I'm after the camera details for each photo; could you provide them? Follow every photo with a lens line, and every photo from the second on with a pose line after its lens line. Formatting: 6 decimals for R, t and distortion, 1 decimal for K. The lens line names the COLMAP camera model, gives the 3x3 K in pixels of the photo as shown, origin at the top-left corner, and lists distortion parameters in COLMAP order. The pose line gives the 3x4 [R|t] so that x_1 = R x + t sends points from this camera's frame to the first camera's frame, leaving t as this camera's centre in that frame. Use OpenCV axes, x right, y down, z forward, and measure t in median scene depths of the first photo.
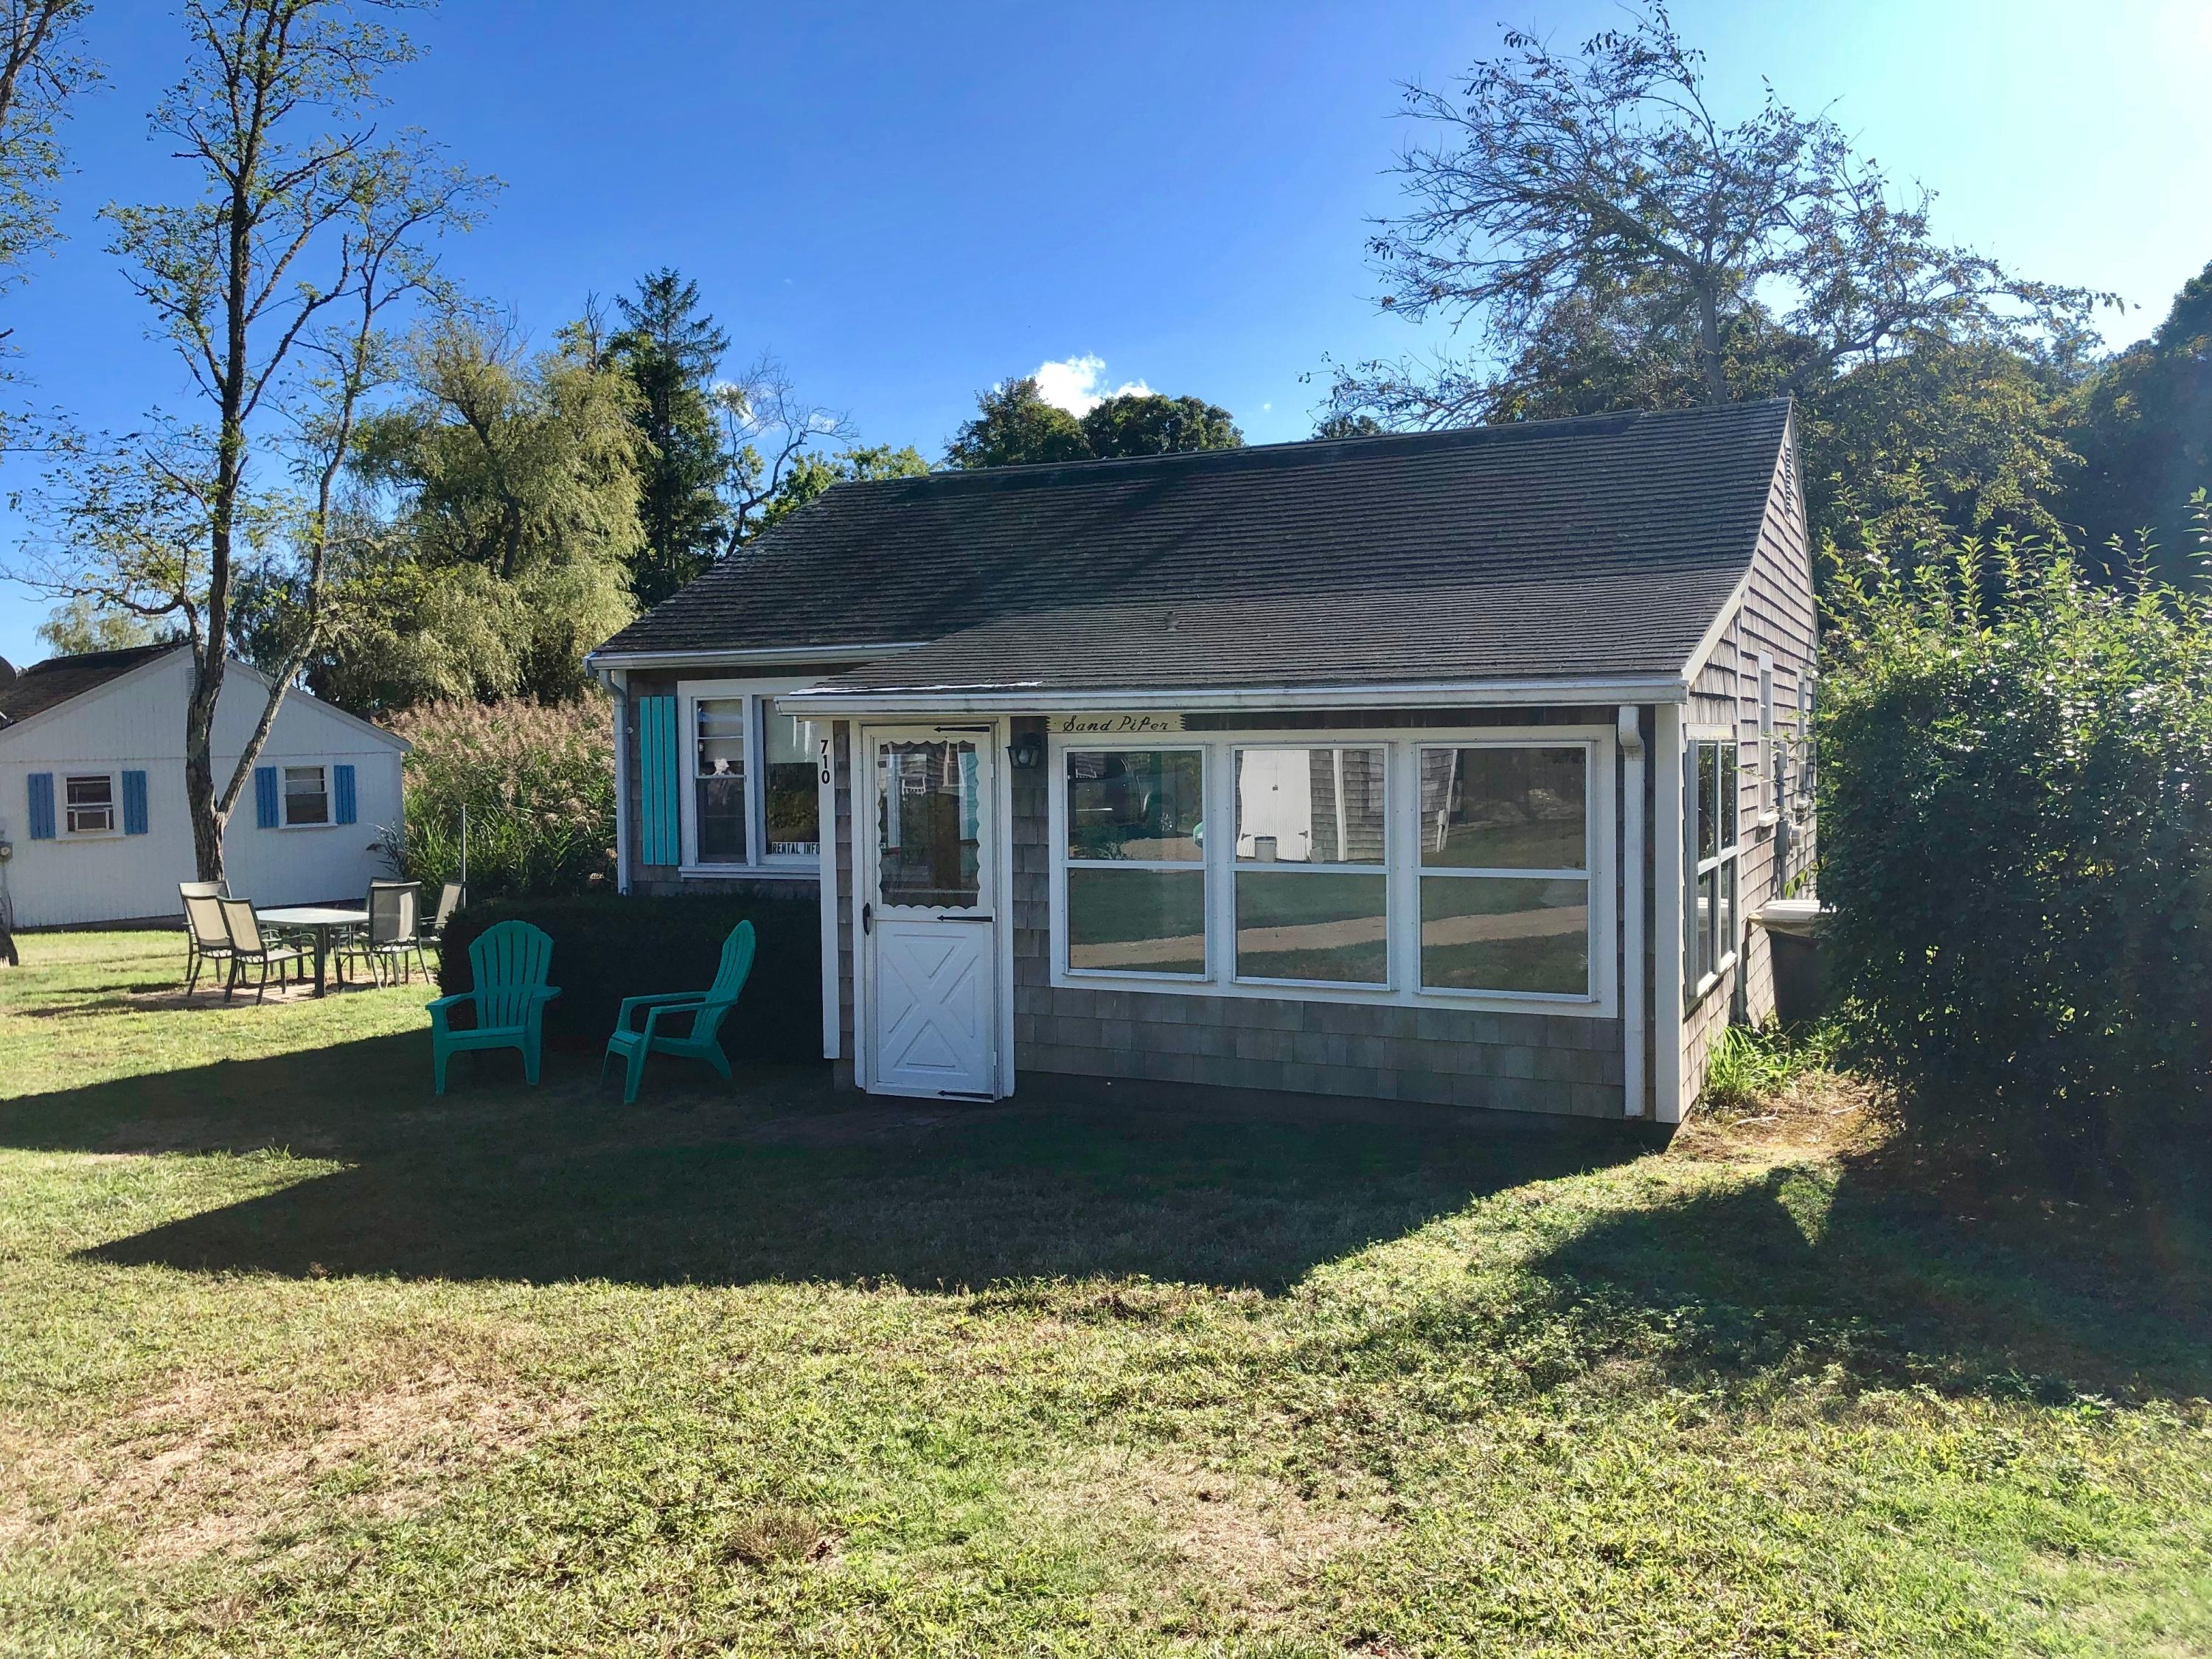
lens RADIAL K [[1810.1, 0, 1108.2], [0, 1810.1, 828.1], [0, 0, 1]] dist [0.029483, -0.039237]
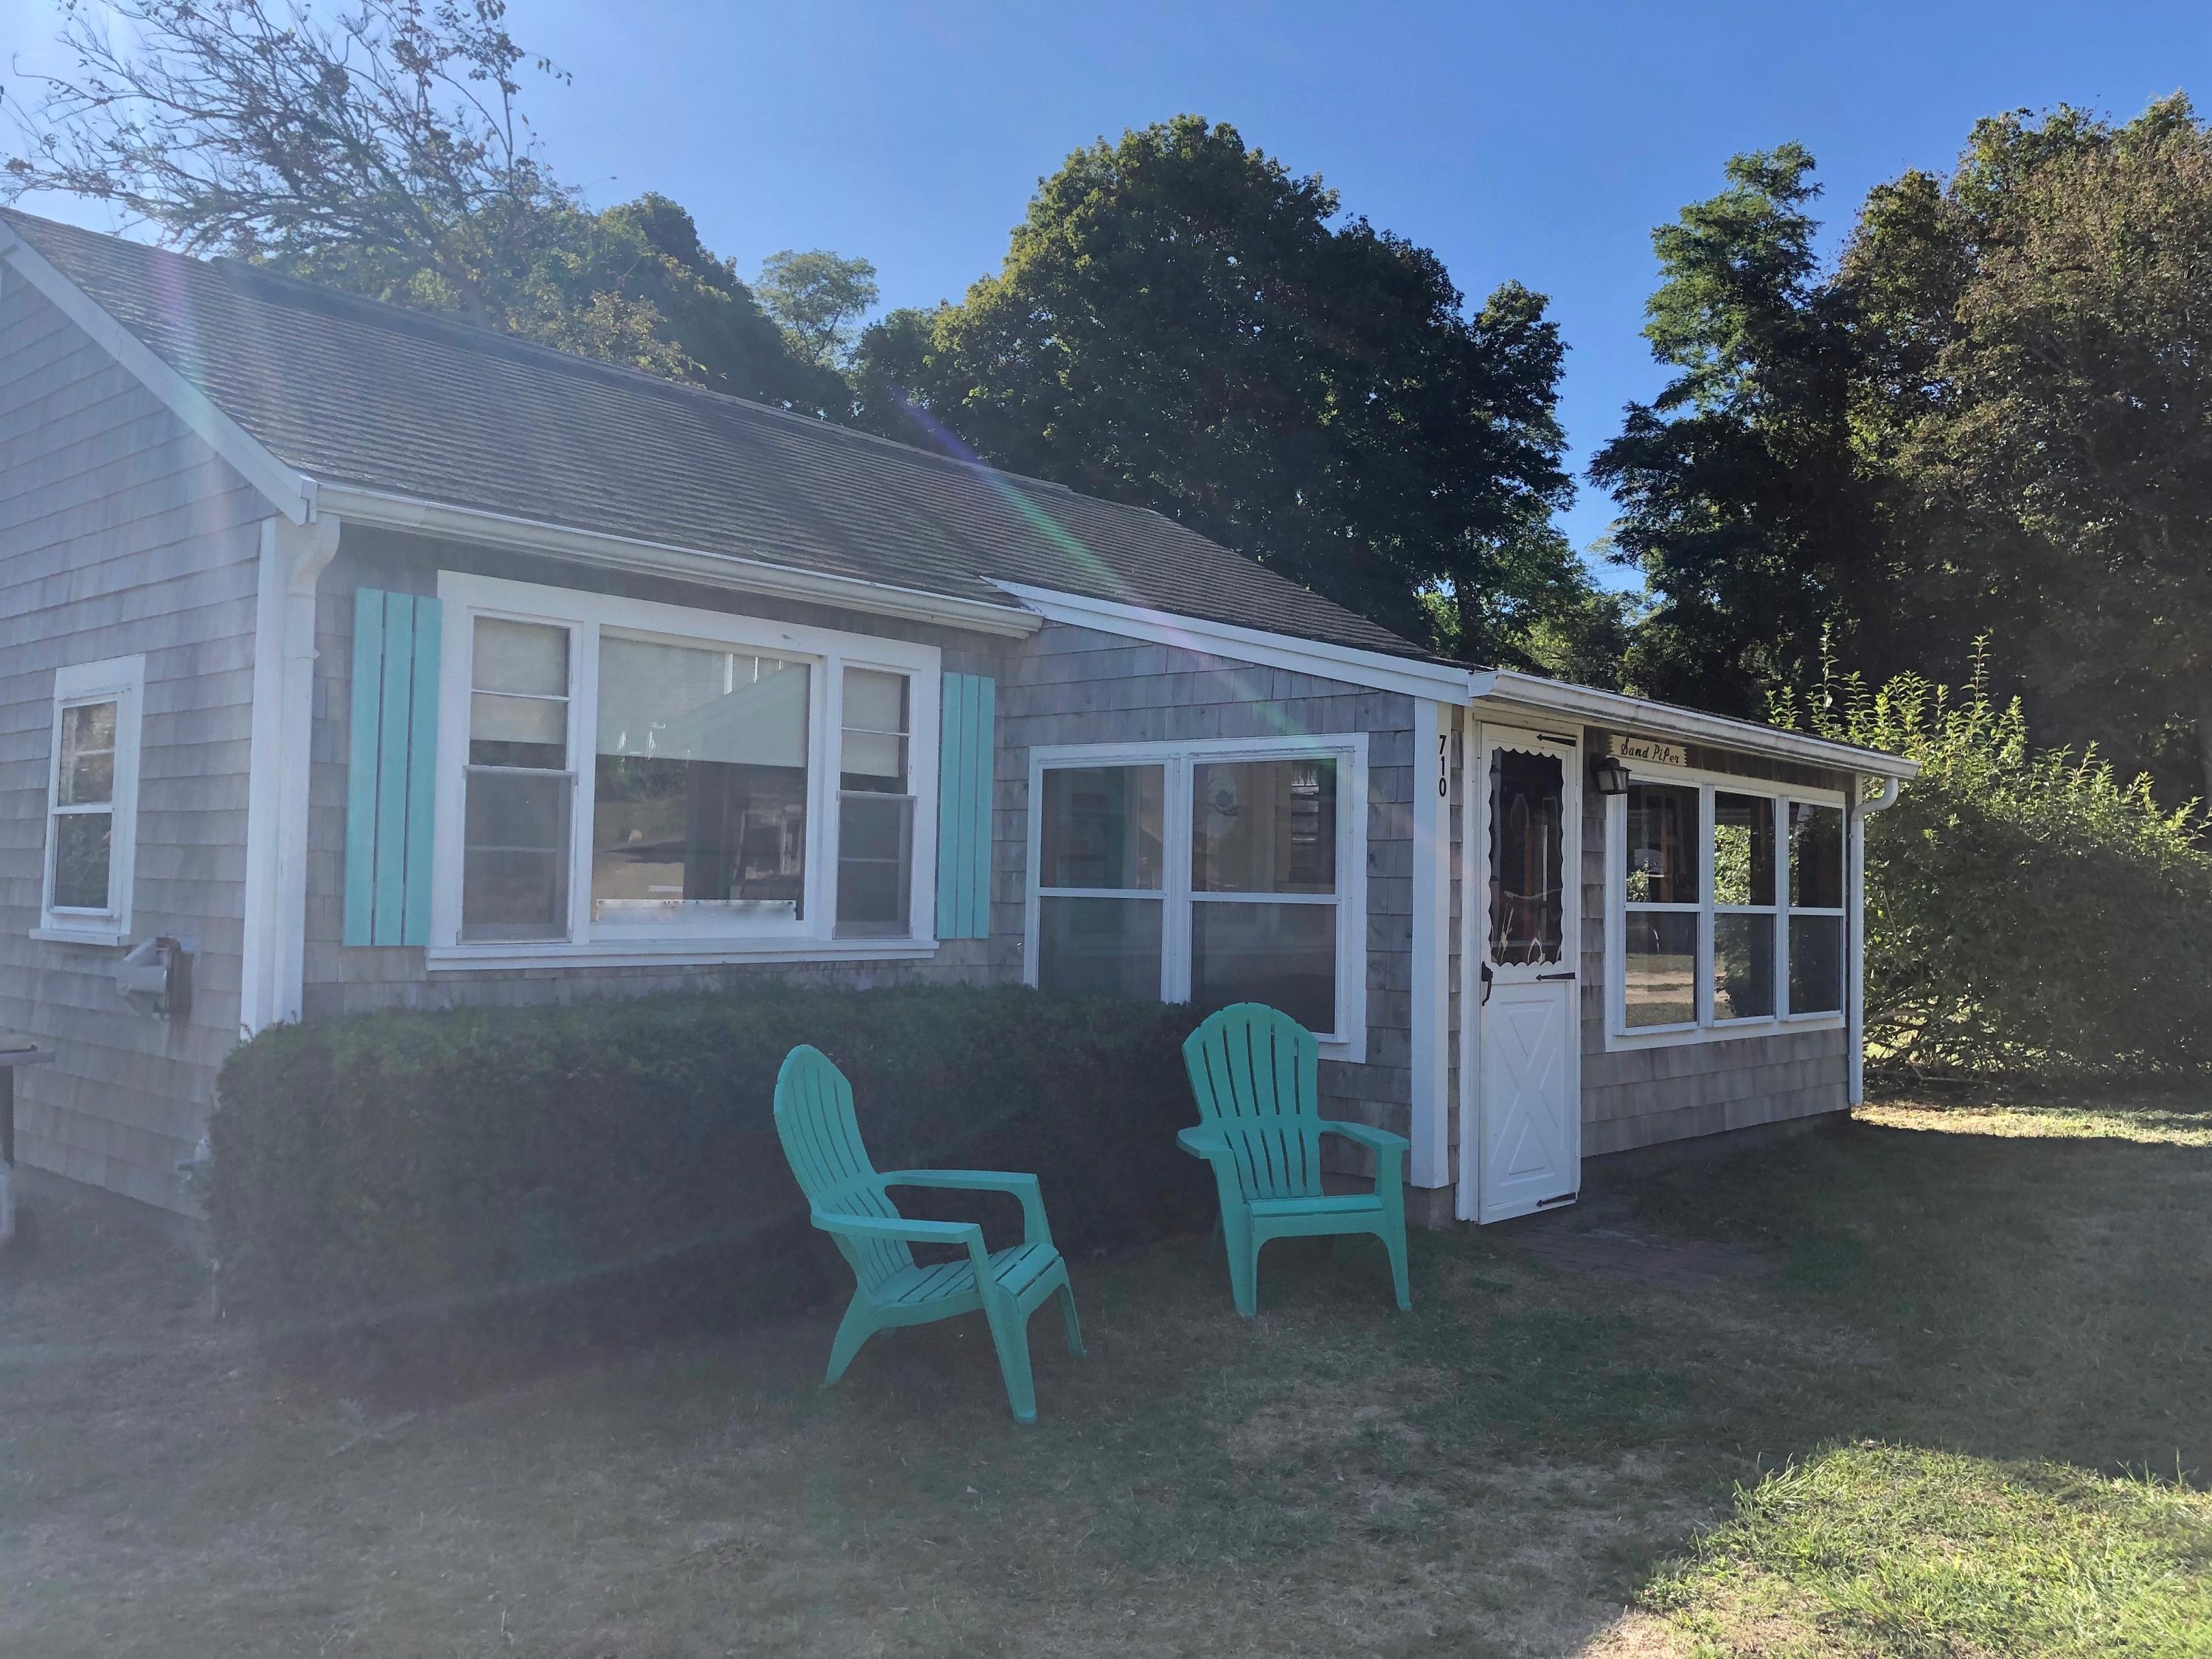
lens RADIAL K [[1810.1, 0, 1100.7], [0, 1810.1, 815.7], [0, 0, 1]] dist [0.029483, -0.039237]
pose [[0.297924, 0.051224, 0.953214, -0.895080], [0.014660, 0.998196, -0.058223, 0.022676], [-0.954477, 0.031320, 0.296636, 0.941891]]
